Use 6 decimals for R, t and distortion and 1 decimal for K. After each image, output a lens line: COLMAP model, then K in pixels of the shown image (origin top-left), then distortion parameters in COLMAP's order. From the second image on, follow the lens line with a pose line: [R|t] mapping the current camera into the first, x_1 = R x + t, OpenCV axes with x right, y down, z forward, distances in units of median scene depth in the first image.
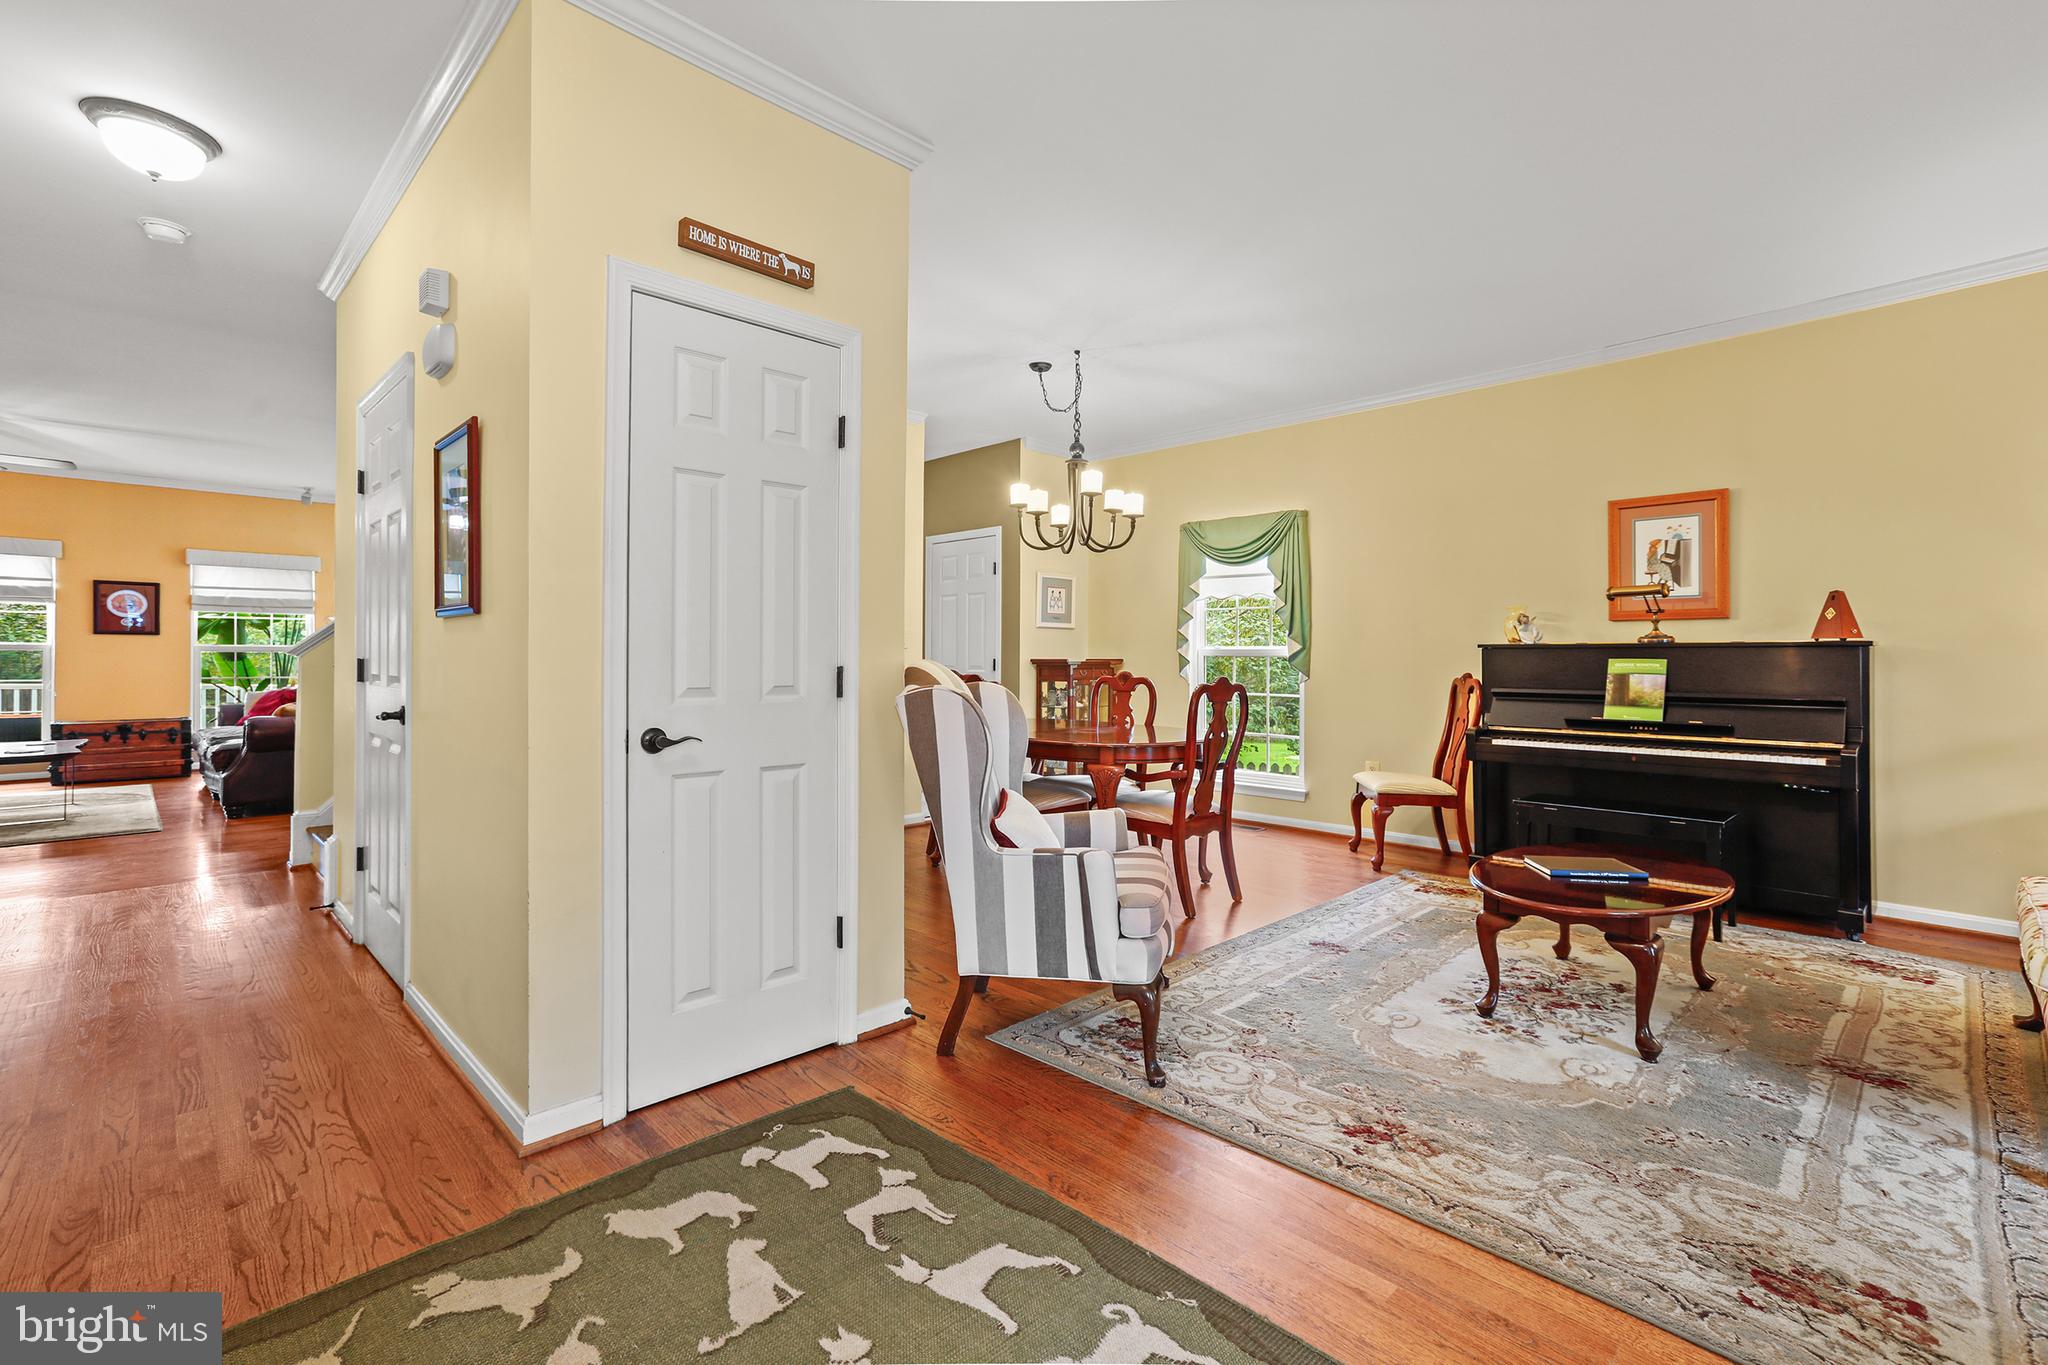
lens RADIAL K [[918.2, 0, 1013.7], [0, 918.2, 655.3], [0, 0, 1]] dist [-0.018482, 0.028432]
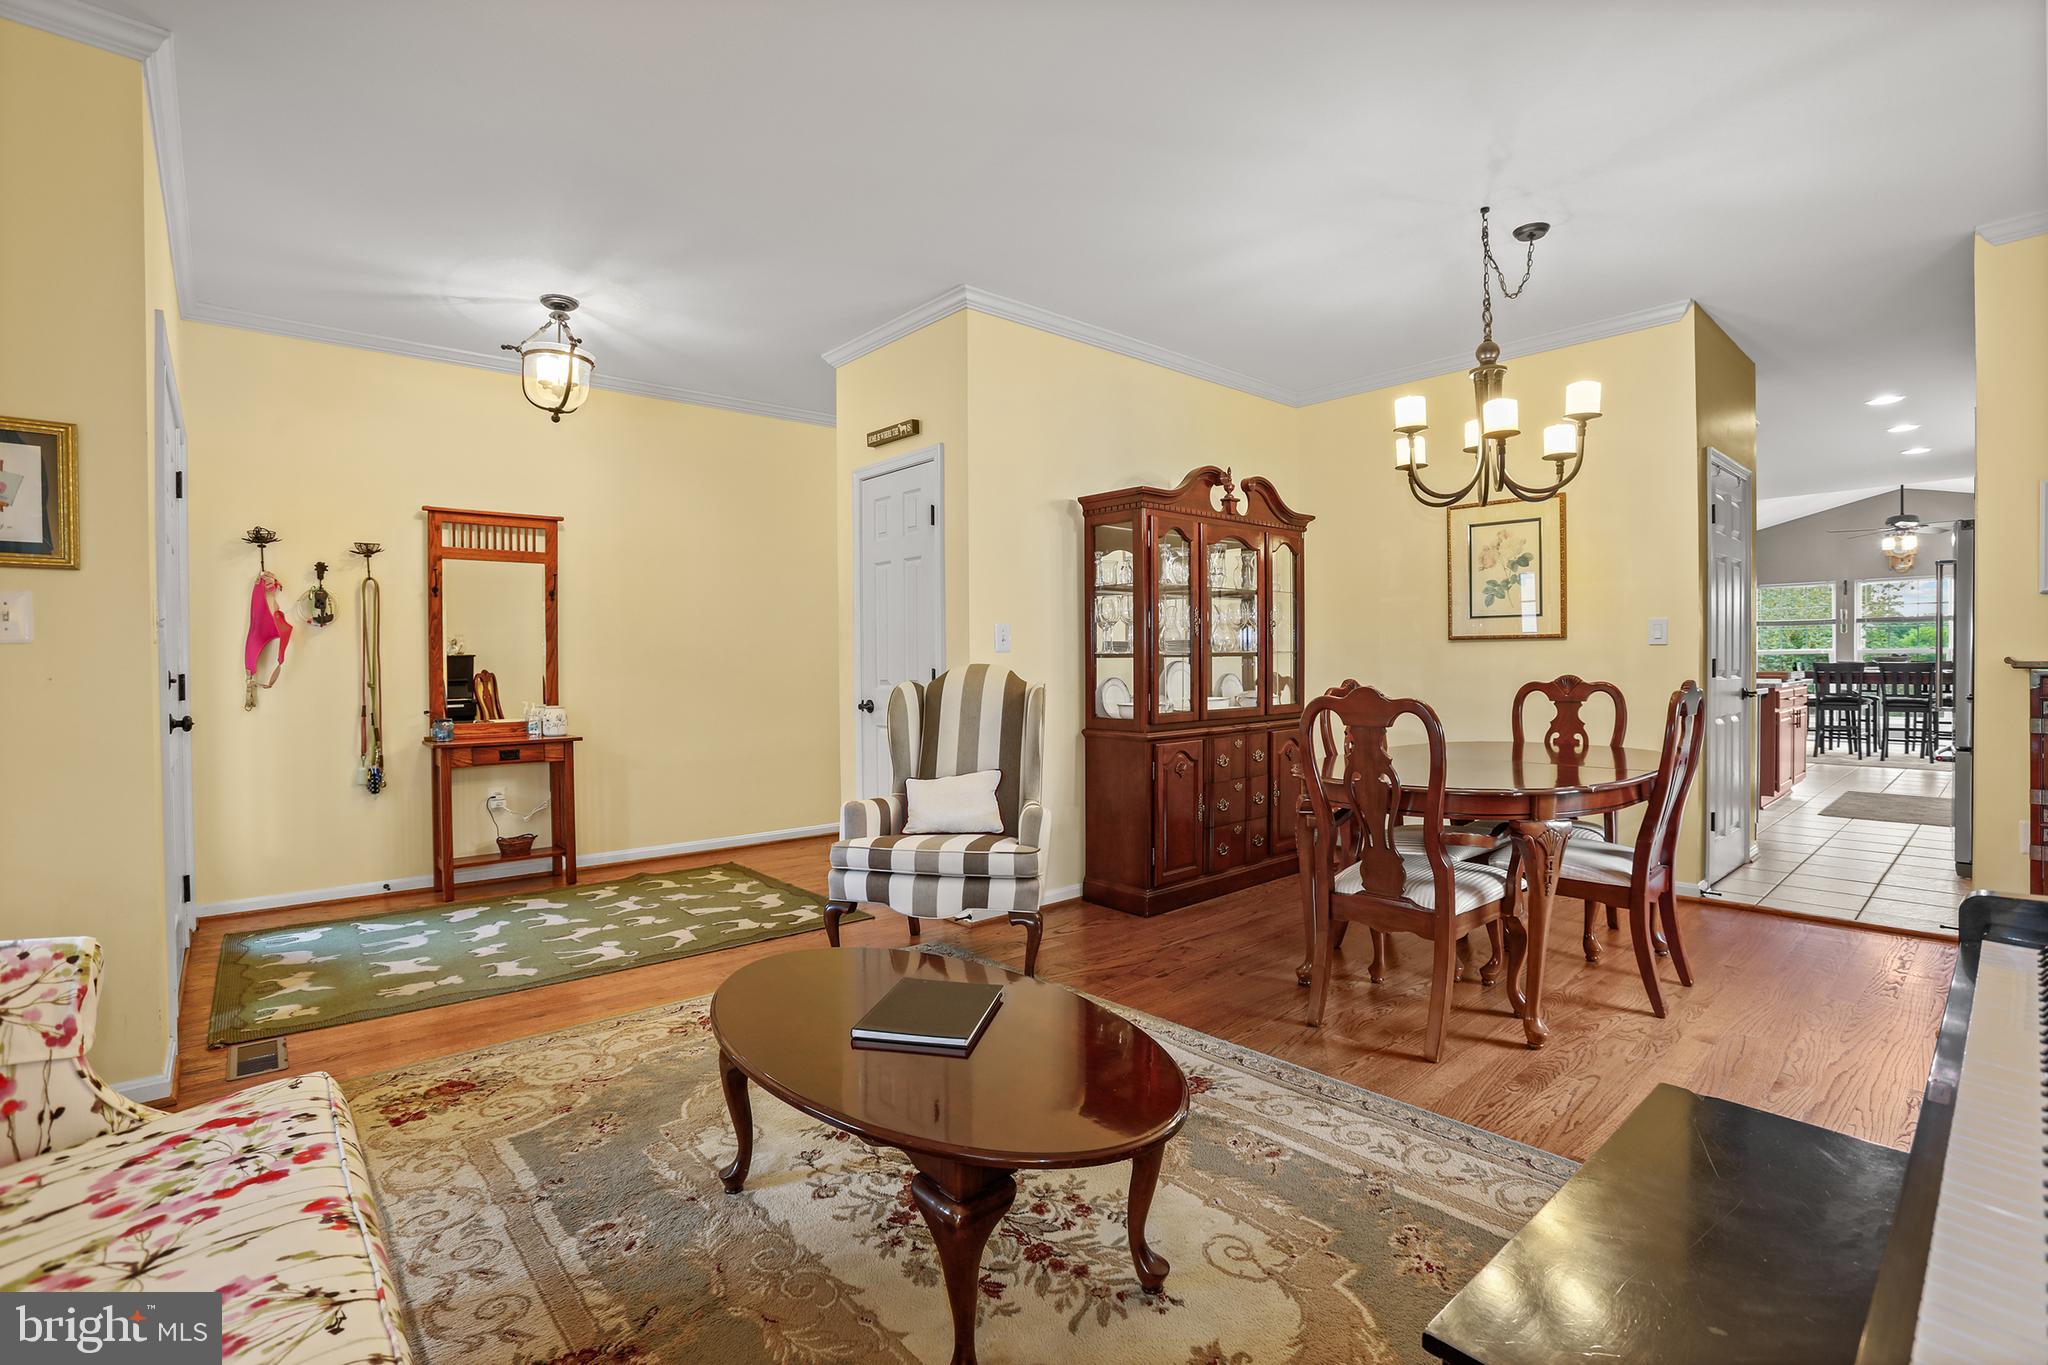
lens RADIAL K [[933.6, 0, 1020.6], [0, 933.6, 688.9], [0, 0, 1]] dist [-0.076764, 0.030373]
pose [[-0.052110, 0.024249, -0.998347, 1.113560], [0.008558, 0.999679, 0.023835, 0.008254], [0.998605, -0.007302, -0.052300, 1.002573]]
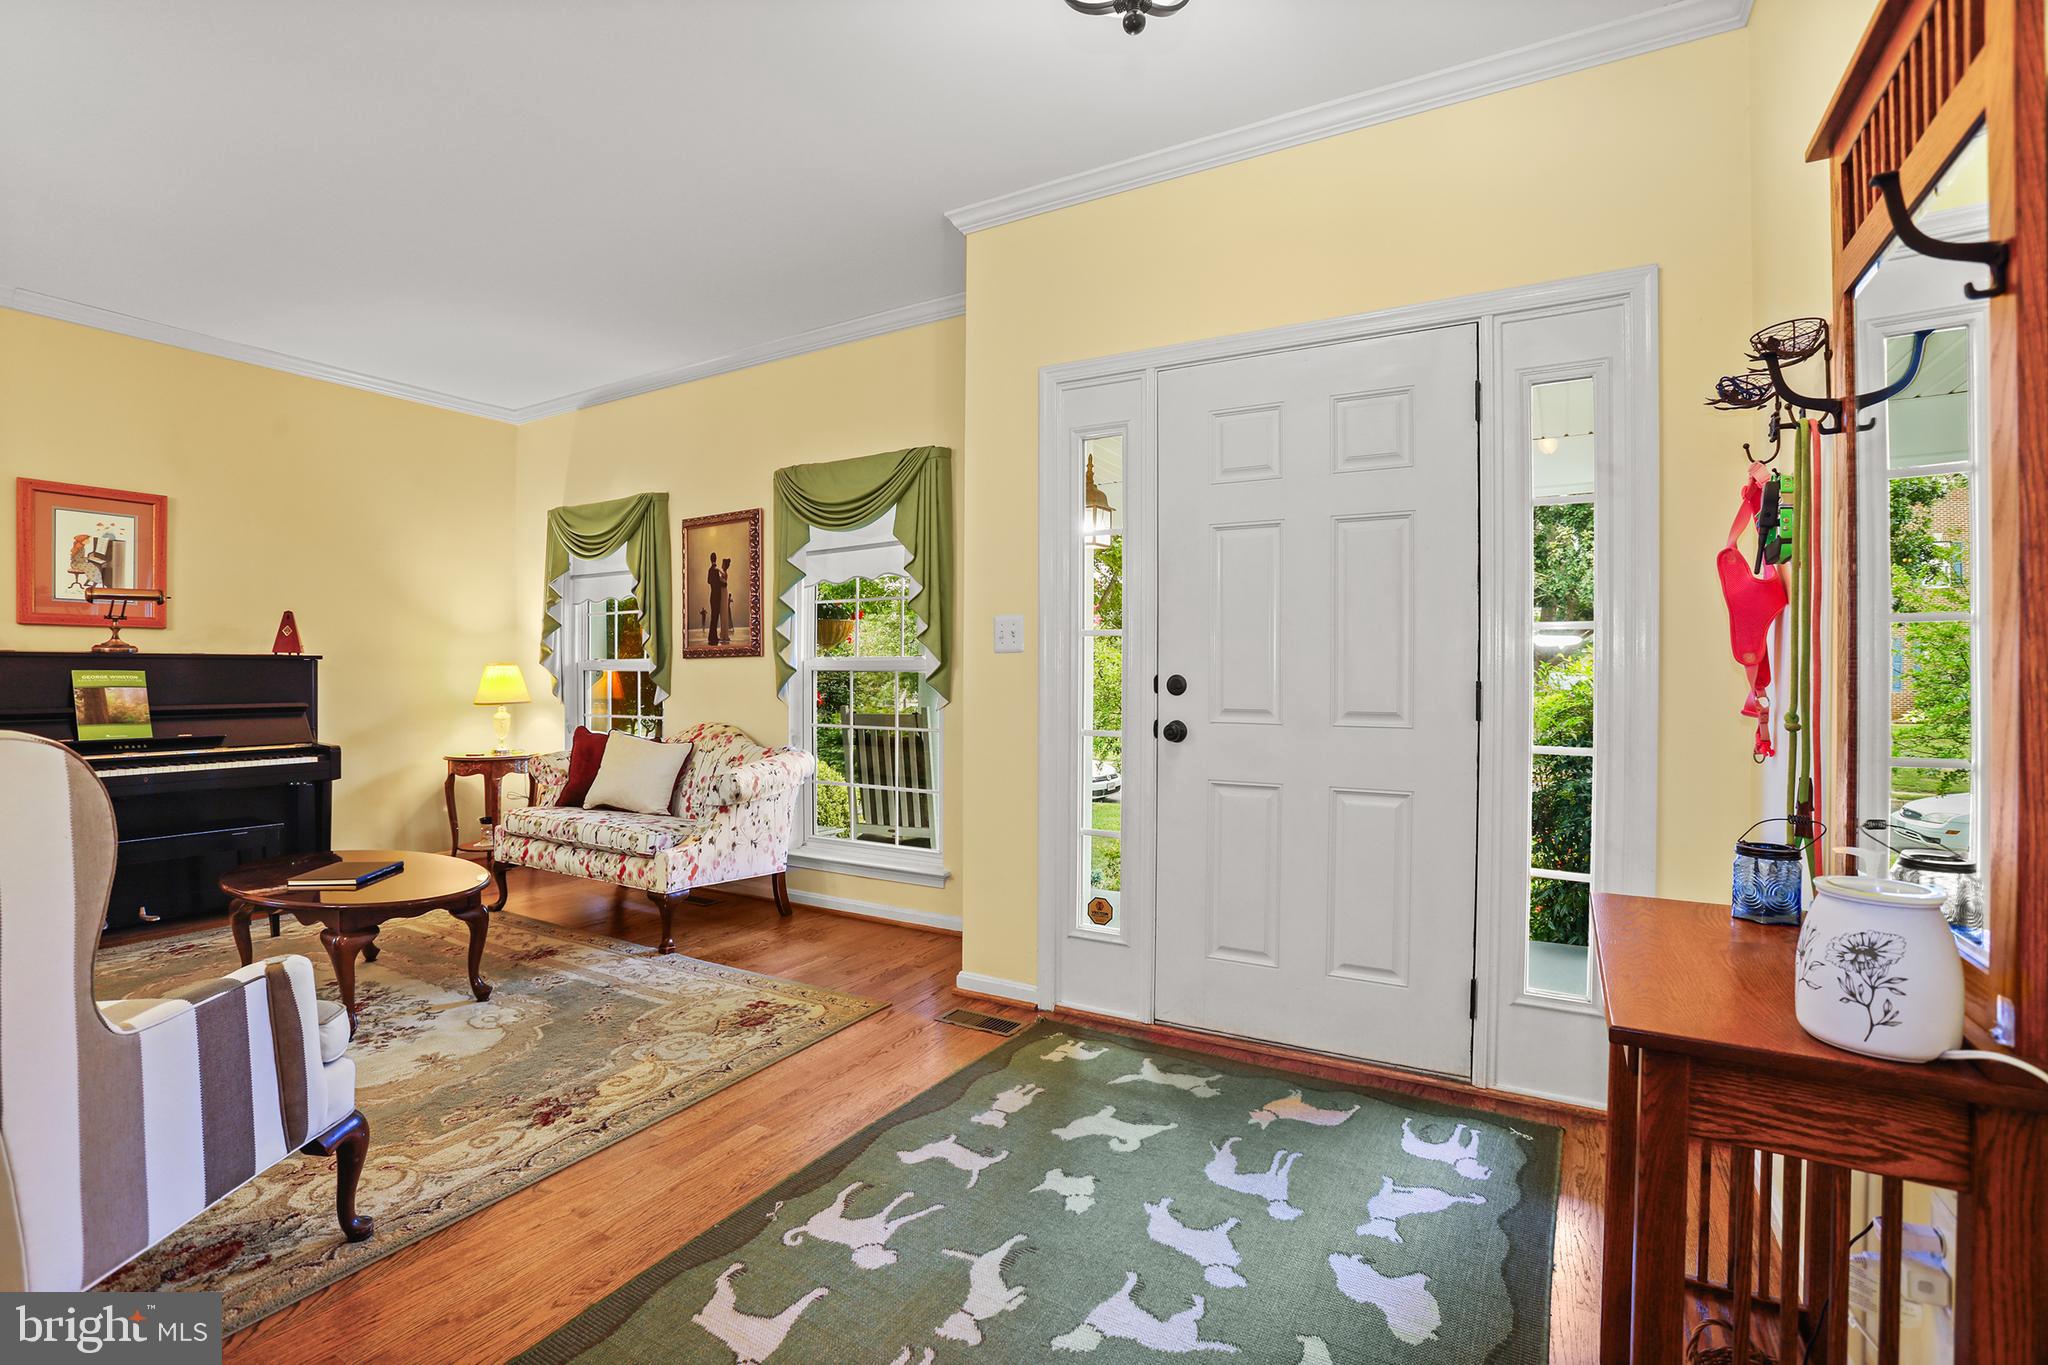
lens RADIAL K [[933.6, 0, 1020.6], [0, 933.6, 688.9], [0, 0, 1]] dist [-0.076764, 0.030373]
pose [[-0.265911, -0.020500, 0.963780, -0.506377], [-0.004892, 0.999790, 0.019917, 0.000402], [-0.963985, 0.000582, -0.265955, 0.495603]]
